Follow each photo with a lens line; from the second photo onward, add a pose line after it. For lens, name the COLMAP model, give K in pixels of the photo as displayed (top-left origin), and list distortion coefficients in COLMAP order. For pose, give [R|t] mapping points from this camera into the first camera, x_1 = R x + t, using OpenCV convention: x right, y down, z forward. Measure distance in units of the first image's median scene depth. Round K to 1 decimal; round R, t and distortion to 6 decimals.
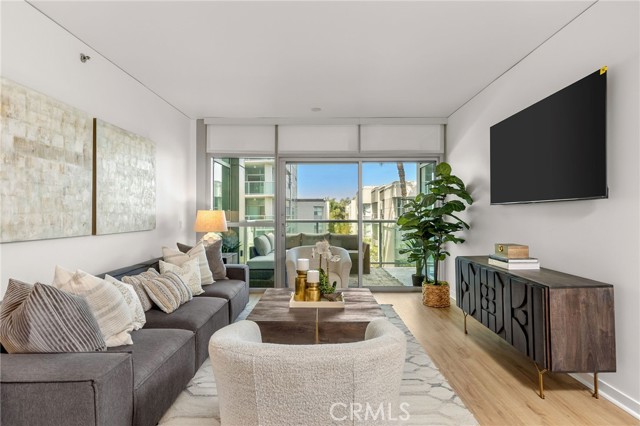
lens RADIAL K [[332.7, 0, 320.9], [0, 332.7, 212.1], [0, 0, 1]] dist [0.003647, 0.000163]
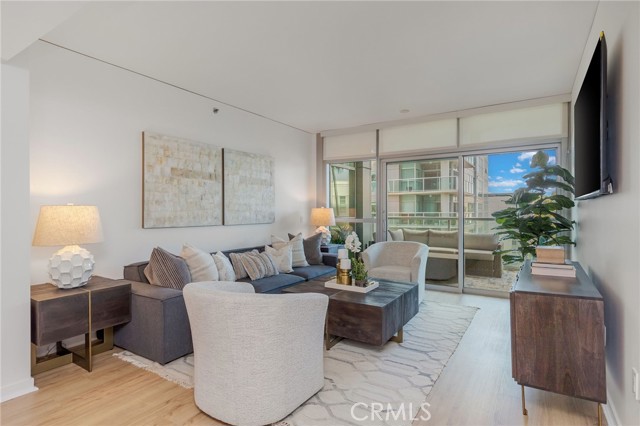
lens RADIAL K [[332.7, 0, 317.2], [0, 332.7, 212.3], [0, 0, 1]] dist [0.003647, 0.000163]
pose [[0.842558, 0.001739, -0.538602, 0.528337], [0.003739, 0.999952, 0.009079, -0.002605], [0.538592, -0.009663, 0.842511, -0.053204]]
